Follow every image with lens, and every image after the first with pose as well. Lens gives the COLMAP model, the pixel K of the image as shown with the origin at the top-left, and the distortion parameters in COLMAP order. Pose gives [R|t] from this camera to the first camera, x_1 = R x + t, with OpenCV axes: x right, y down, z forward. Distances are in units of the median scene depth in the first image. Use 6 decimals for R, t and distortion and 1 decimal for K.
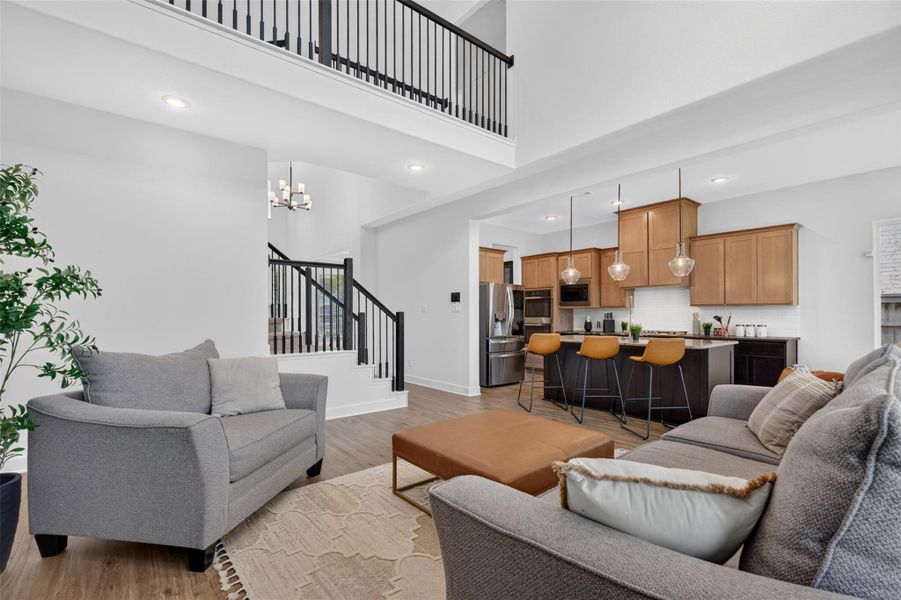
lens RADIAL K [[409.7, 0, 446.9], [0, 409.7, 312.3], [0, 0, 1]] dist [-0.009435, 0.002830]
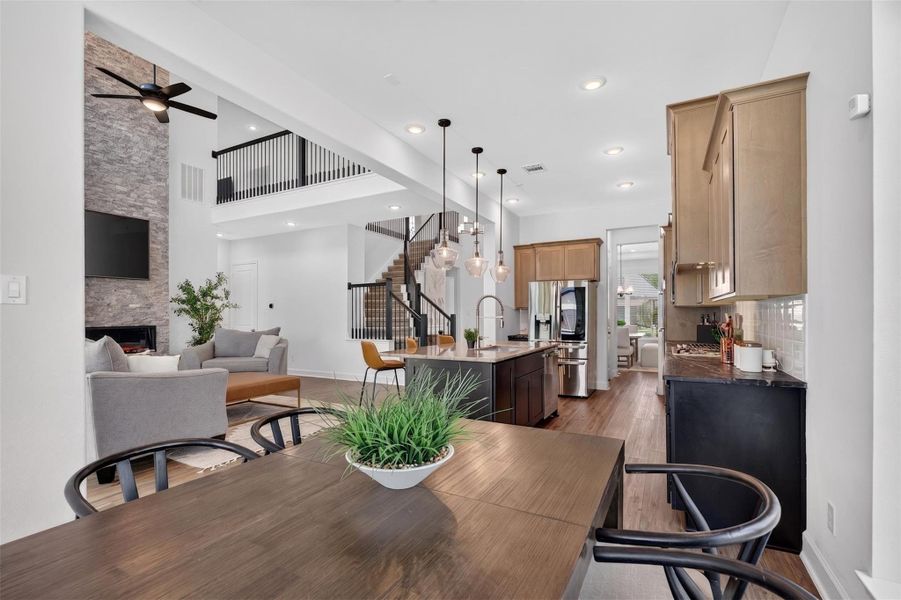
lens RADIAL K [[409.7, 0, 453.5], [0, 409.7, 316.3], [0, 0, 1]] dist [-0.009435, 0.002830]
pose [[0.385511, 0.003514, -0.922697, 0.863421], [0.007774, 0.999945, 0.007057, -0.002077], [0.922671, -0.009893, 0.385462, 0.453781]]
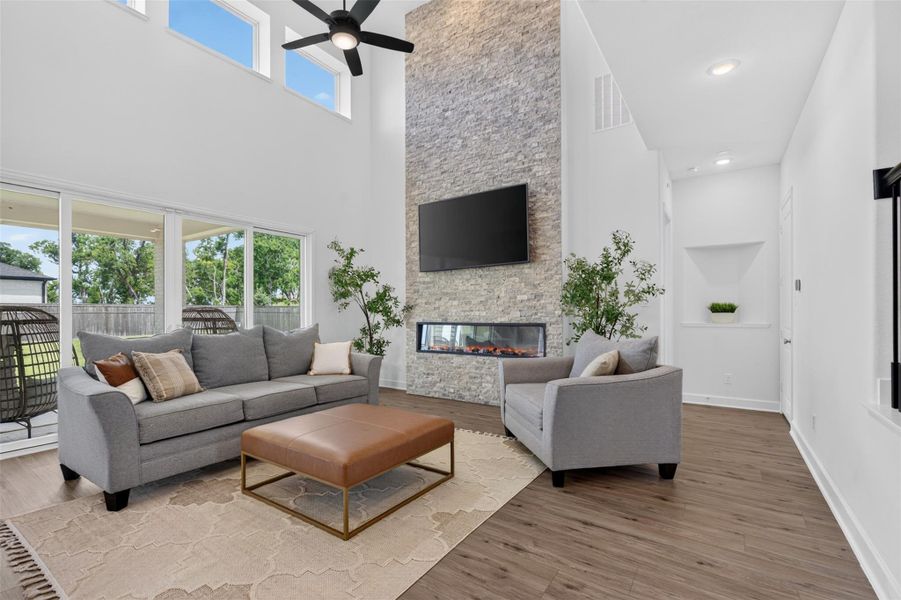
lens RADIAL K [[409.7, 0, 450.3], [0, 409.7, 306.5], [0, 0, 1]] dist [-0.009435, 0.002830]
pose [[-0.961349, 0.002134, -0.275324, 0.069956], [0.007886, 0.999773, -0.019785, 0.004406], [0.275219, -0.021191, -0.961148, 0.799461]]
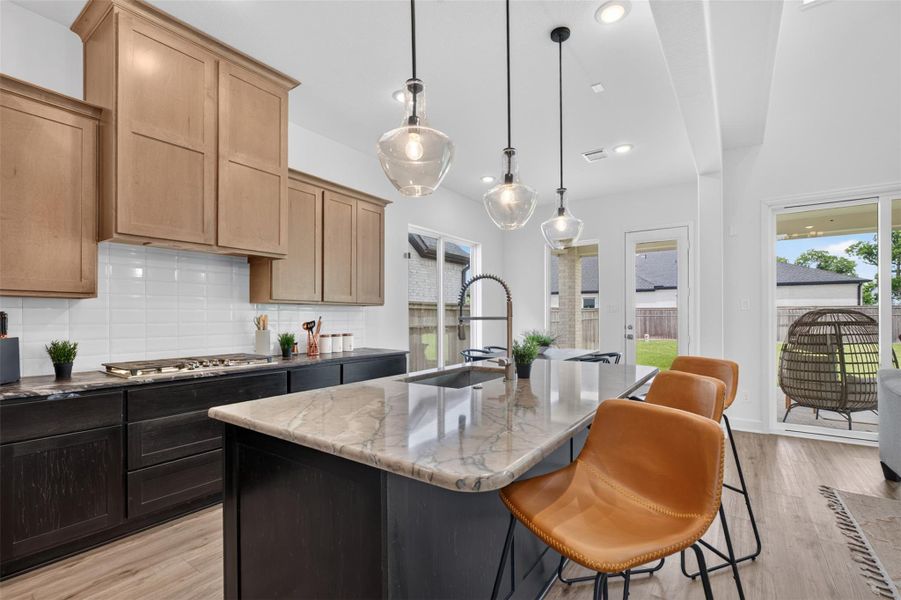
lens RADIAL K [[409.7, 0, 453.4], [0, 409.7, 324.6], [0, 0, 1]] dist [-0.009435, 0.002830]
pose [[-0.278444, -0.013263, 0.960361, 0.047760], [-0.001646, 0.999910, 0.013332, 0.004989], [-0.960451, 0.002132, -0.278441, 0.855571]]
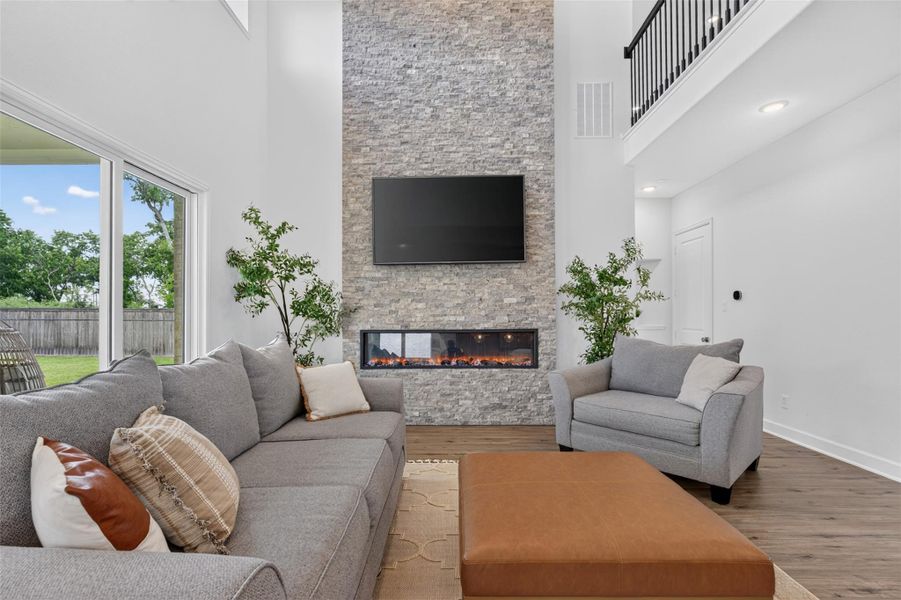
lens RADIAL K [[409.7, 0, 450.0], [0, 409.7, 310.1], [0, 0, 1]] dist [-0.009435, 0.002830]
pose [[-0.646499, -0.005990, -0.762891, 0.305904], [0.011018, 0.999792, -0.017187, 0.000629], [0.762835, -0.019517, -0.646298, 0.492584]]
